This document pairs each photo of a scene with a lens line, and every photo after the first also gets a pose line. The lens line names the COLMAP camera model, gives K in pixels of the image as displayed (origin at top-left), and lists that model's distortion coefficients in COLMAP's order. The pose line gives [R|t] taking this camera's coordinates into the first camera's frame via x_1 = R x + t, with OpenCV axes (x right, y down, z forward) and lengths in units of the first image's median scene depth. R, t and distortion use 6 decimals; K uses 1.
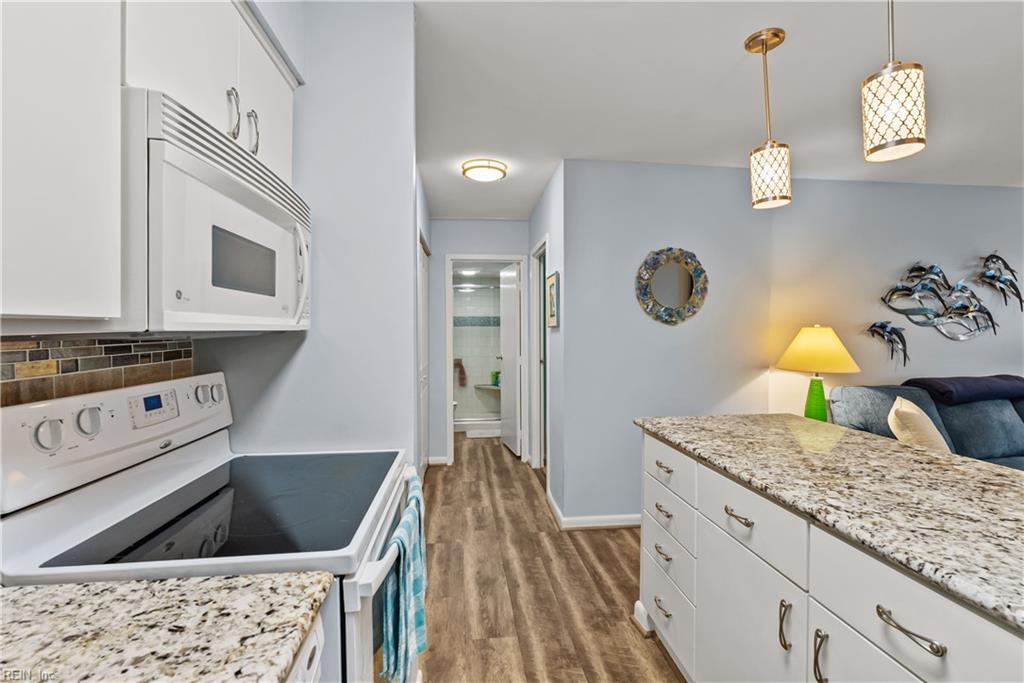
lens RADIAL K [[459.6, 0, 513.7], [0, 459.6, 332.5], [0, 0, 1]] dist [-0.002978, -0.000108]
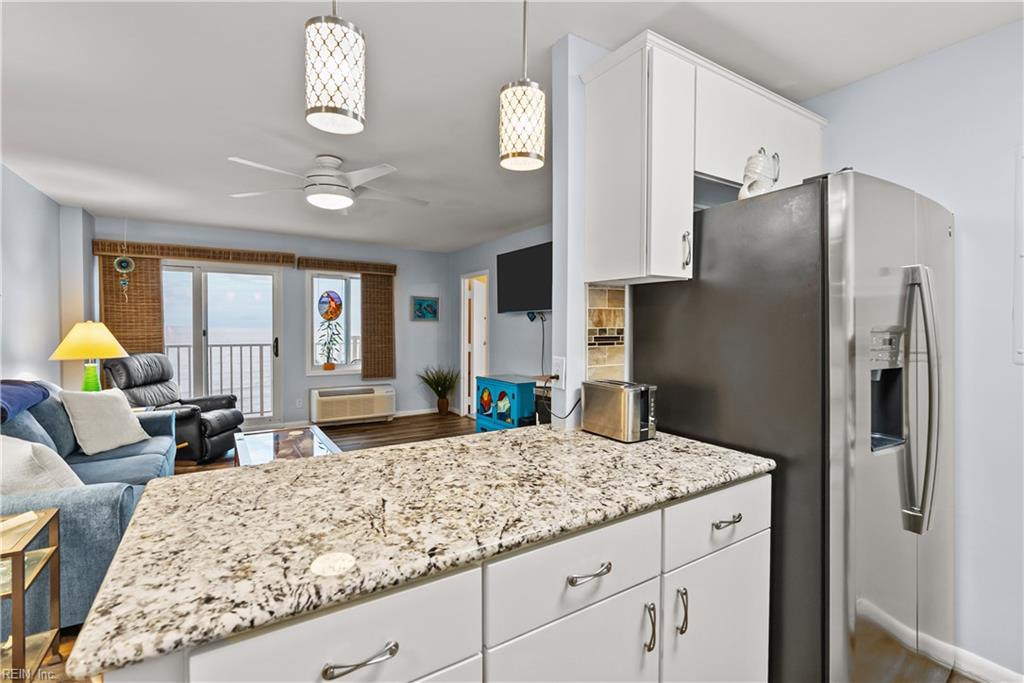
lens RADIAL K [[459.6, 0, 513.7], [0, 459.6, 332.5], [0, 0, 1]] dist [-0.002978, -0.000108]
pose [[-0.442180, -0.009625, 0.896875, -0.052625], [-0.001644, 0.999949, 0.009920, -0.002640], [-0.896925, 0.002912, -0.442173, 0.585043]]
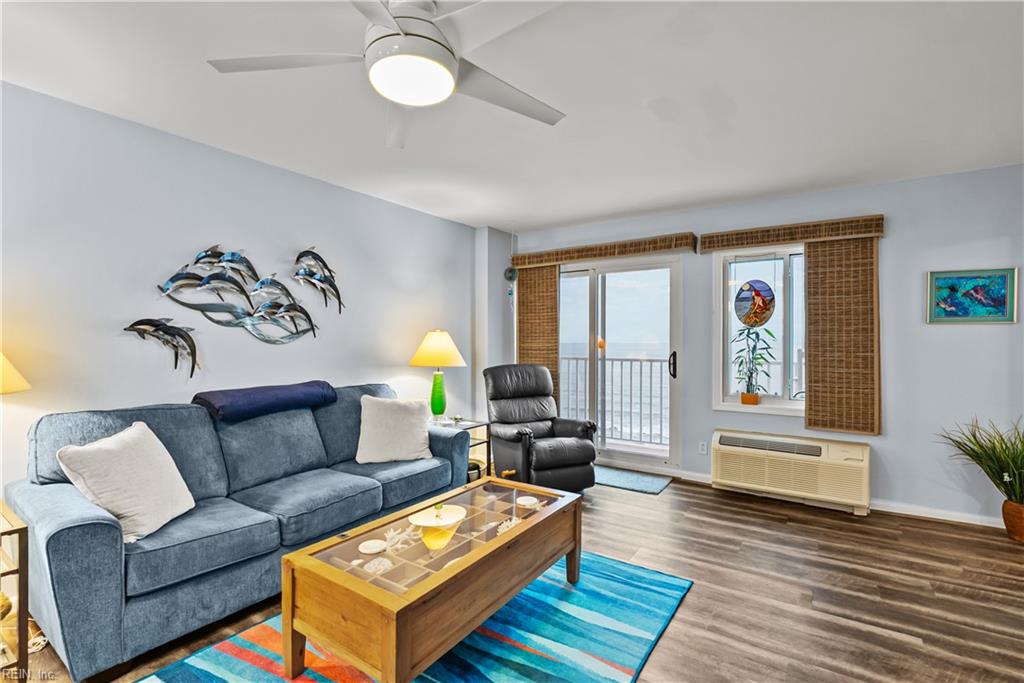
lens RADIAL K [[473.5, 0, 512.0], [0, 473.5, 341.5], [0, 0, 1]] dist [-0.002536, -0.000121]
pose [[0.653284, 0.005605, 0.757092, 0.643940], [-0.004462, 0.999984, -0.003552, 0.014866], [-0.757100, -0.001057, 0.653299, 0.083481]]
